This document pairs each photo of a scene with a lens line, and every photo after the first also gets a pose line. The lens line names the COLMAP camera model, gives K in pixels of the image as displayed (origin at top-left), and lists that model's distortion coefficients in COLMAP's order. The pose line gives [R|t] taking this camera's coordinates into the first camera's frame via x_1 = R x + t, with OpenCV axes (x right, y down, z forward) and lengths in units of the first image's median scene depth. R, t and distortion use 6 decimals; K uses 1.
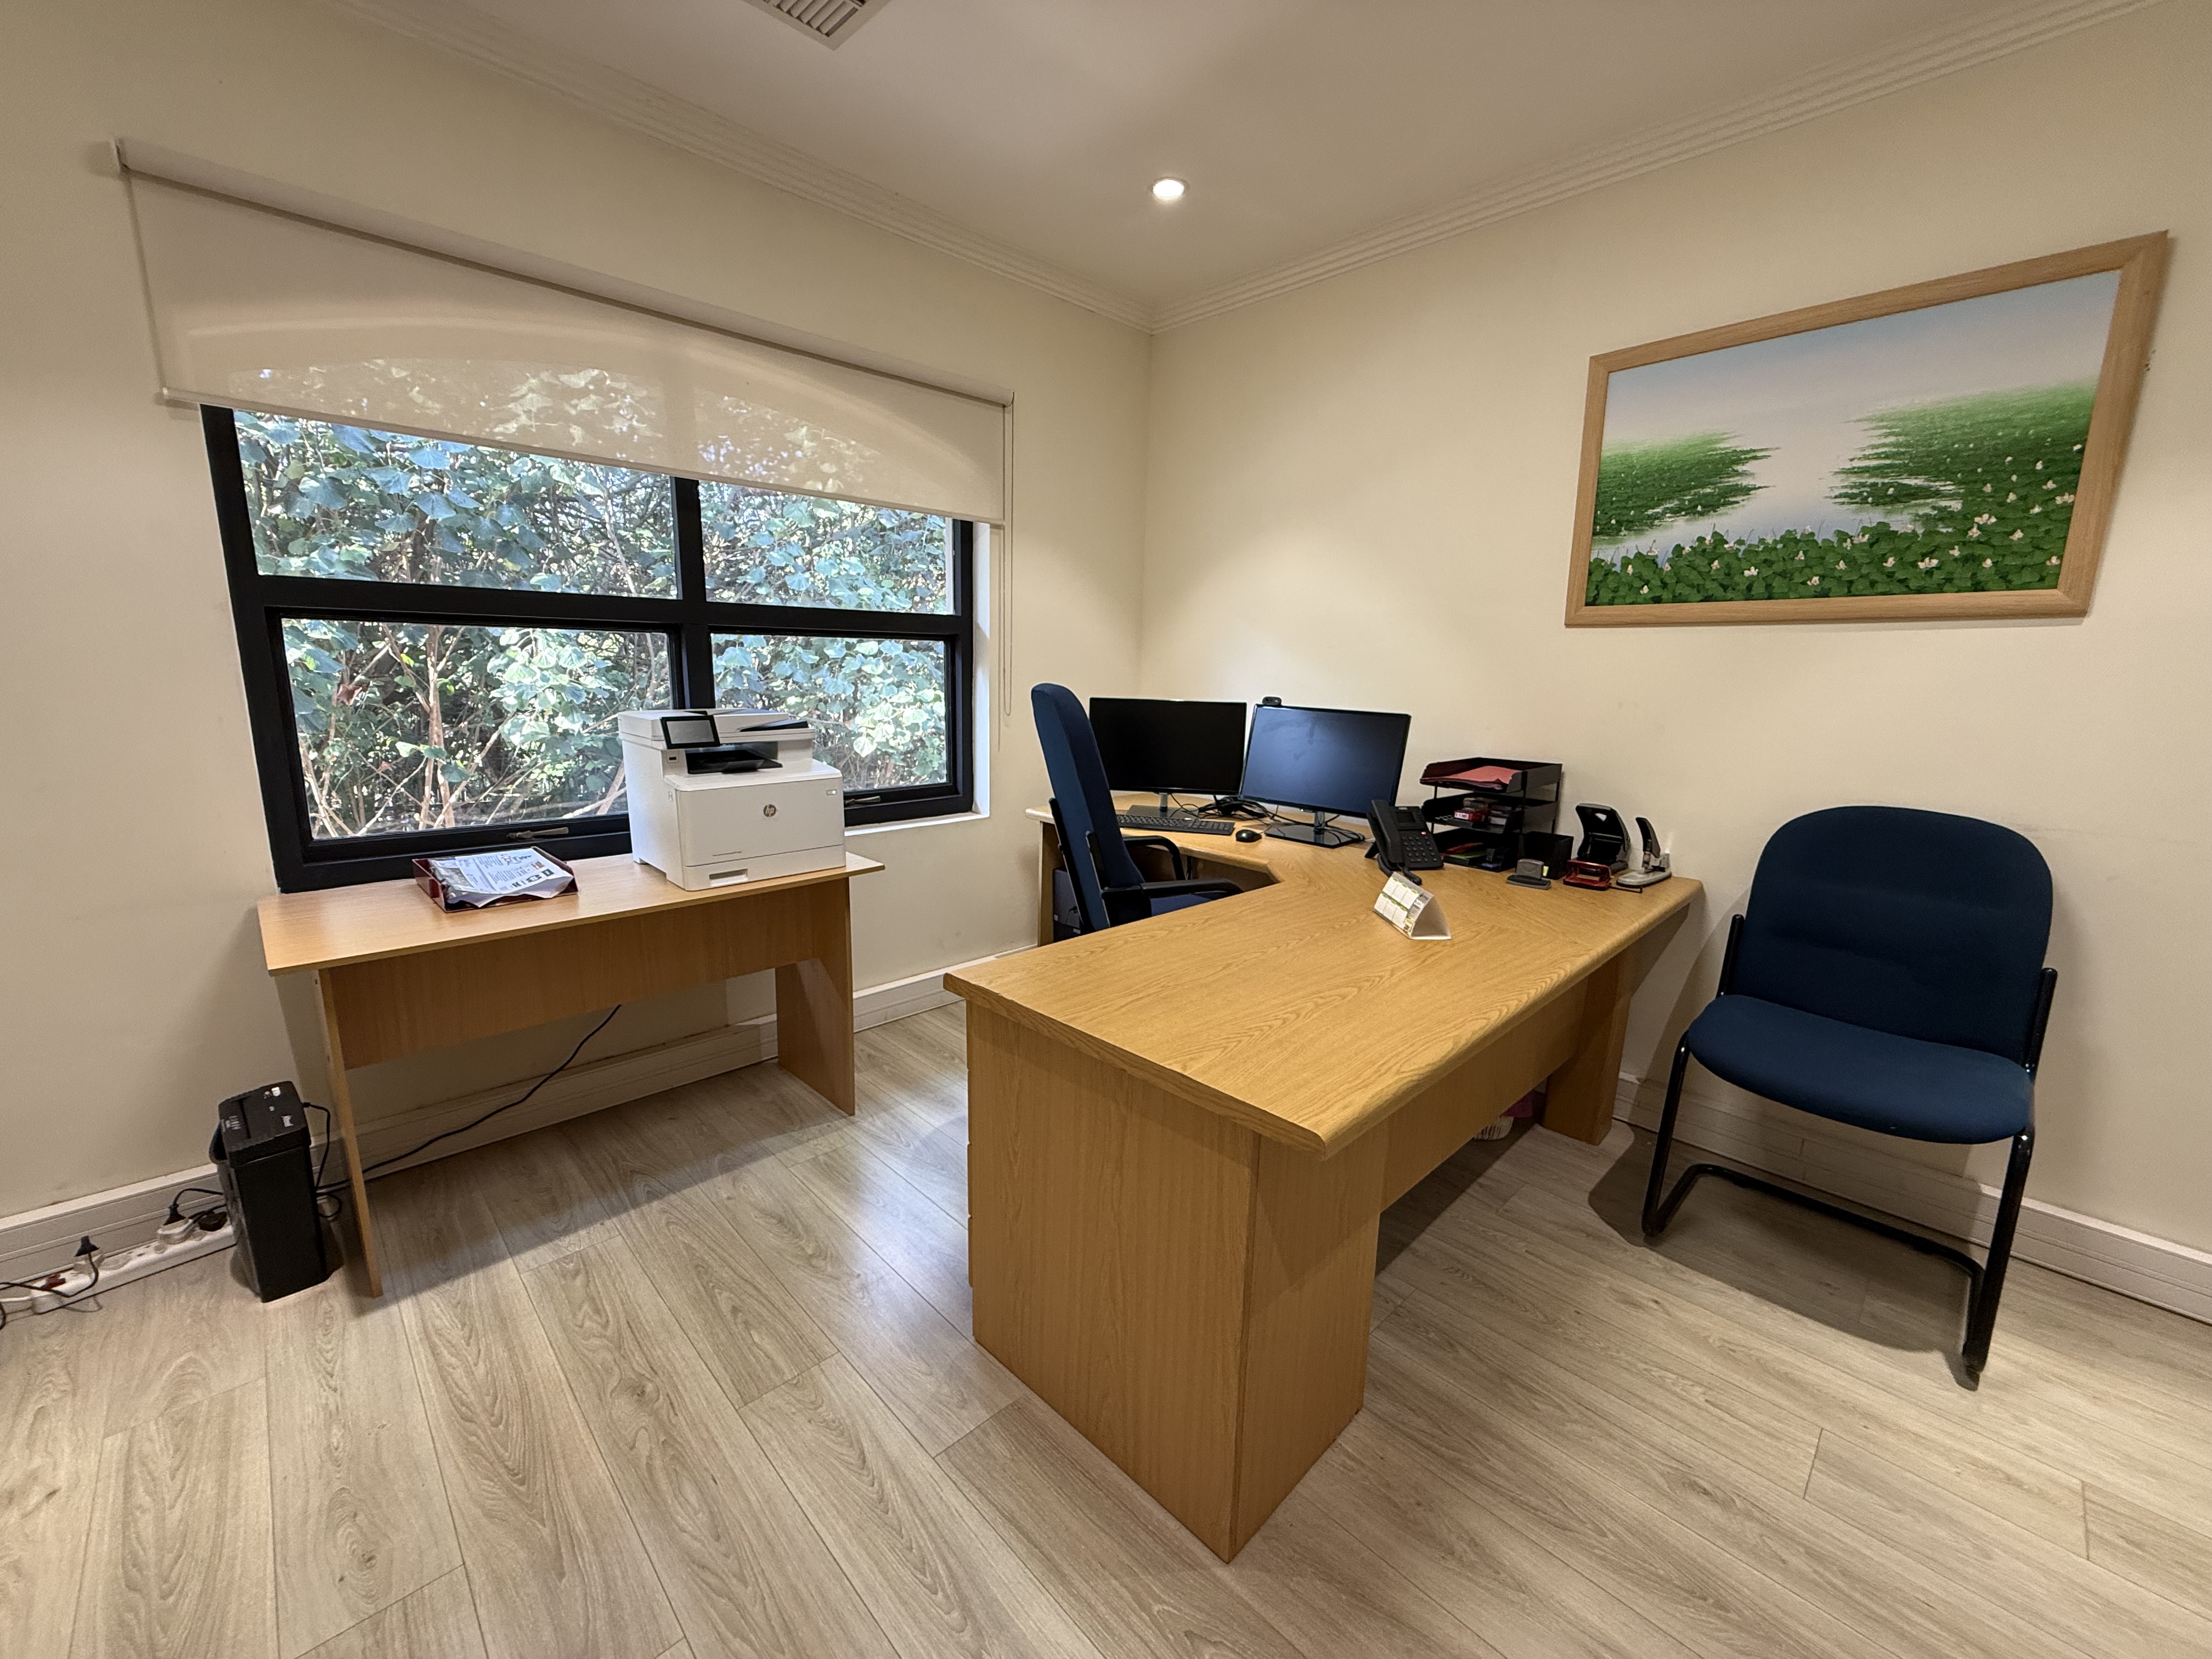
lens RADIAL K [[880.9, 0, 1098.7], [0, 880.9, 830.6], [0, 0, 1]] dist [-0.000168, -0.000061]
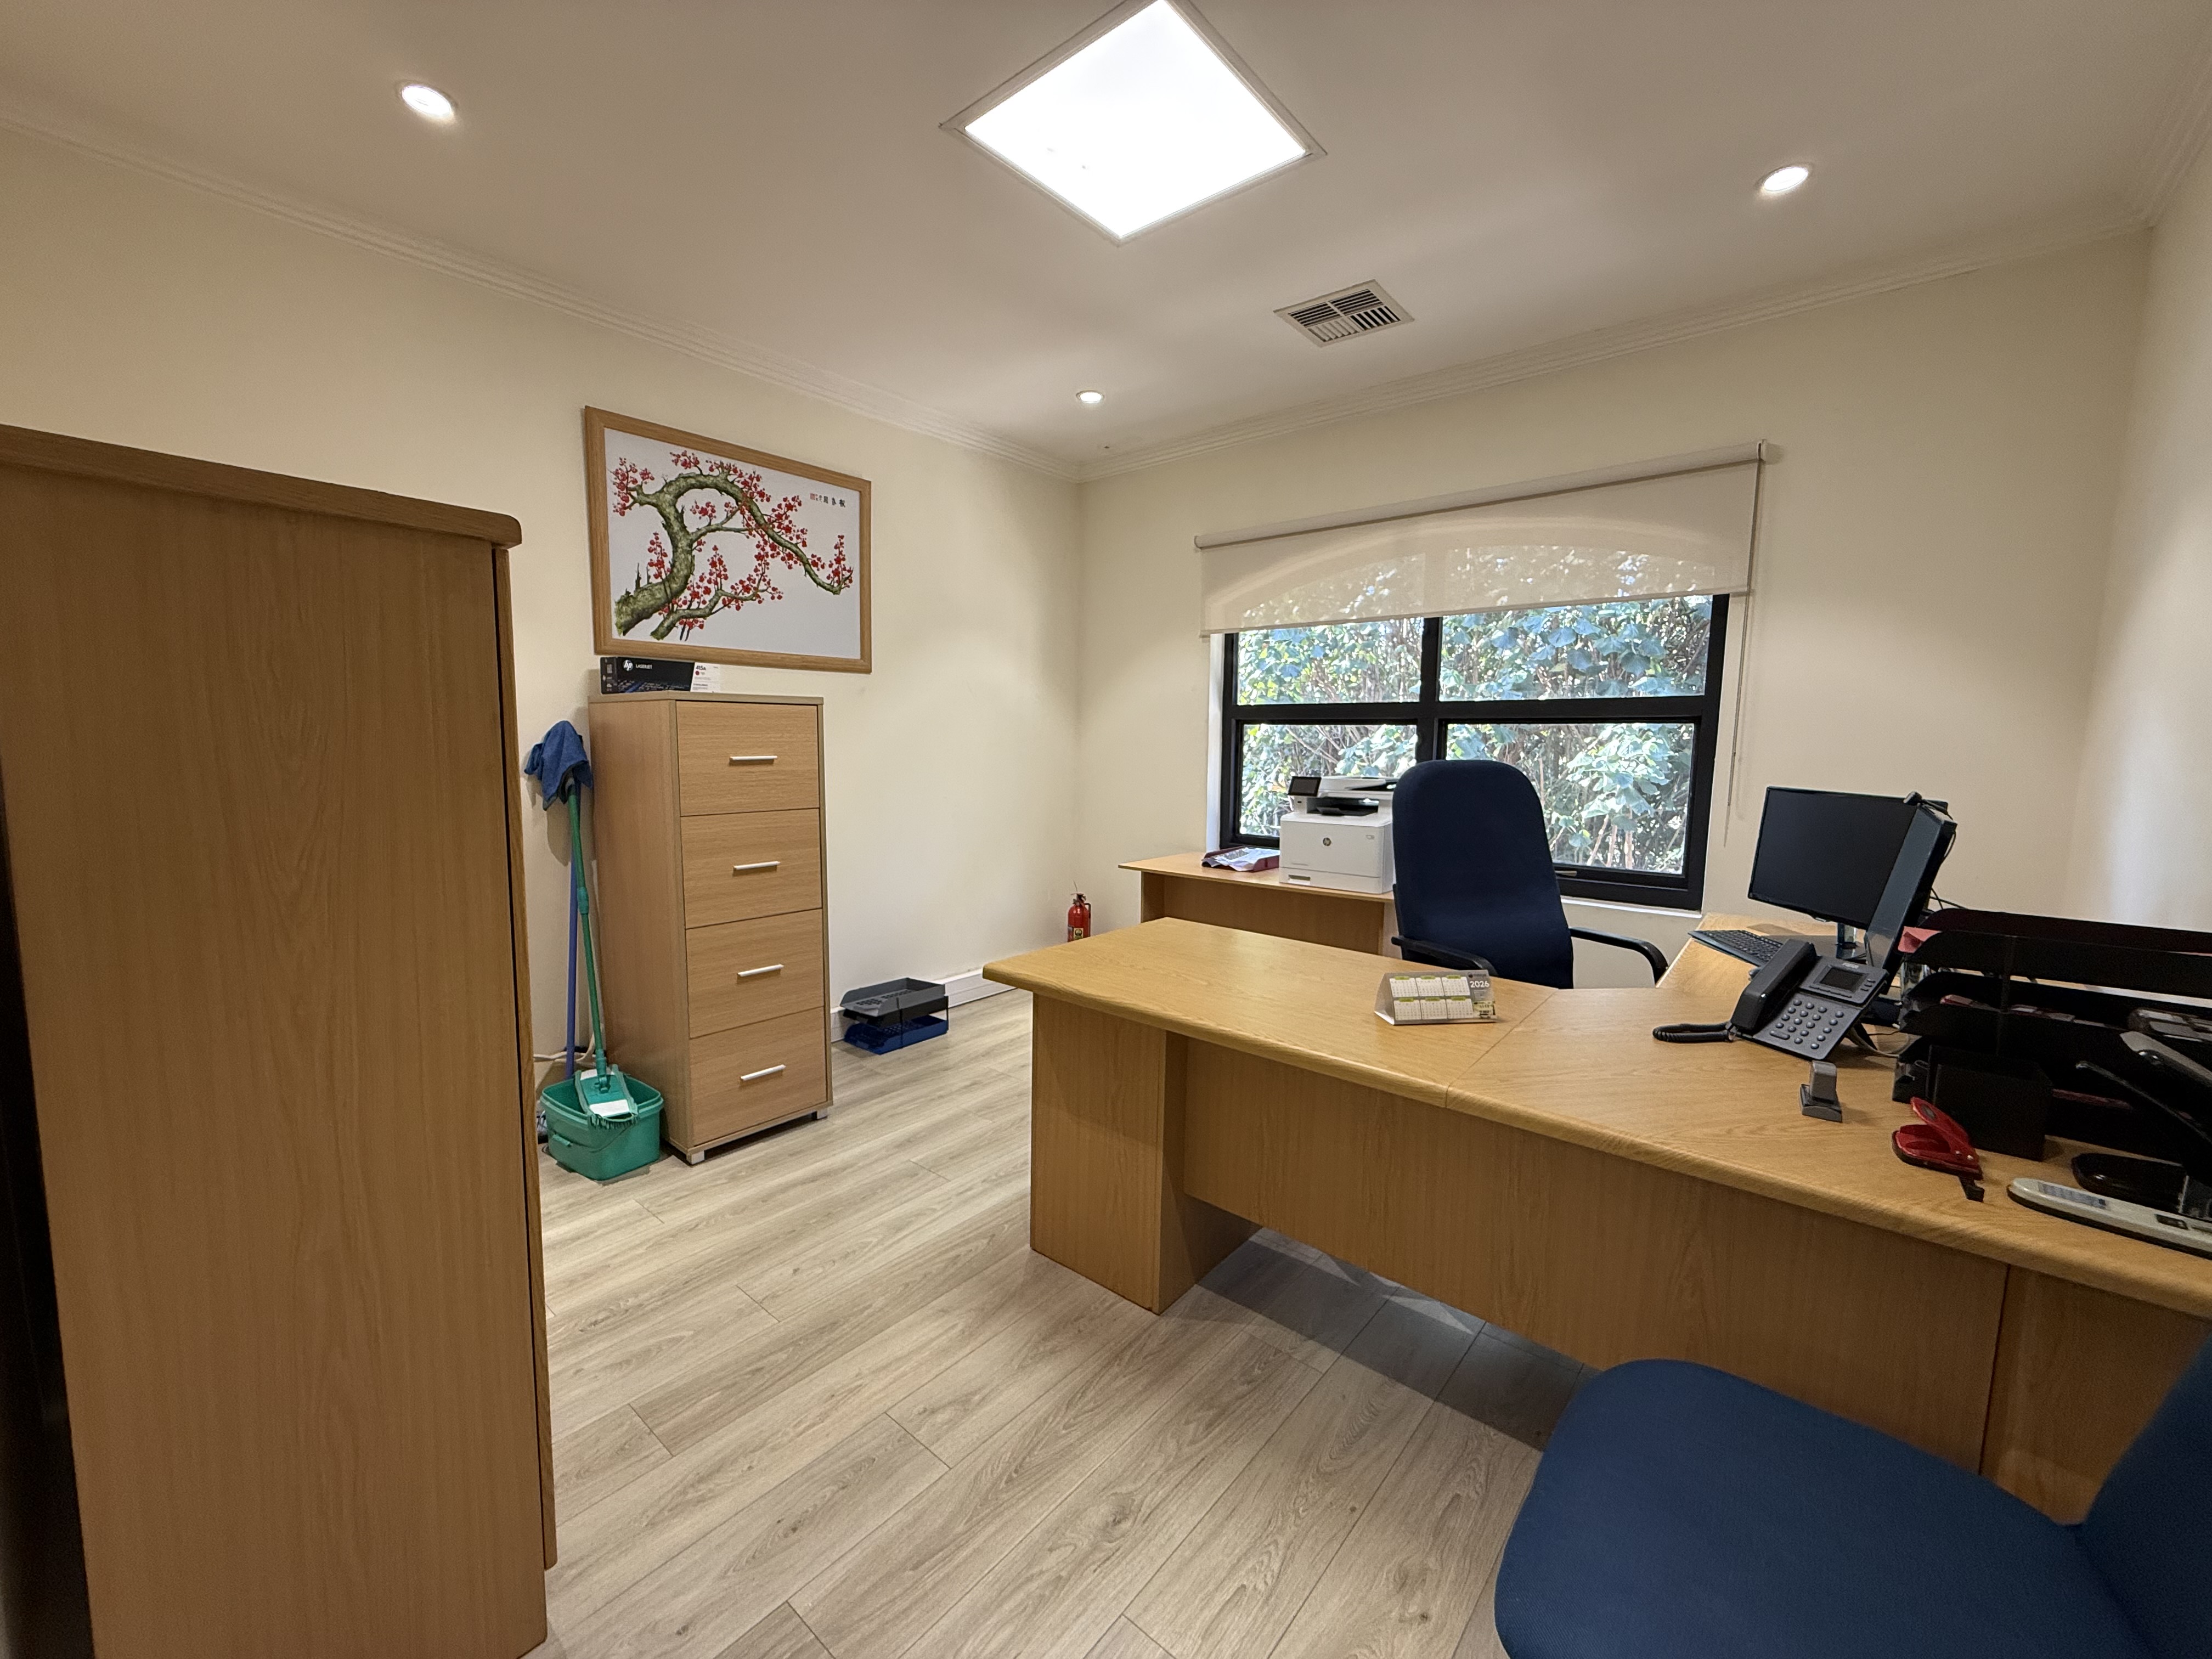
lens RADIAL K [[880.5, 0, 1100.3], [0, 880.5, 830.5], [0, 0, 1]] dist [-0.000210, 0.000239]
pose [[0.093994, 0.087053, -0.991760, 1.100841], [-0.198807, 0.977747, 0.066981, -0.067282], [0.975521, 0.190873, 0.109209, 0.482417]]
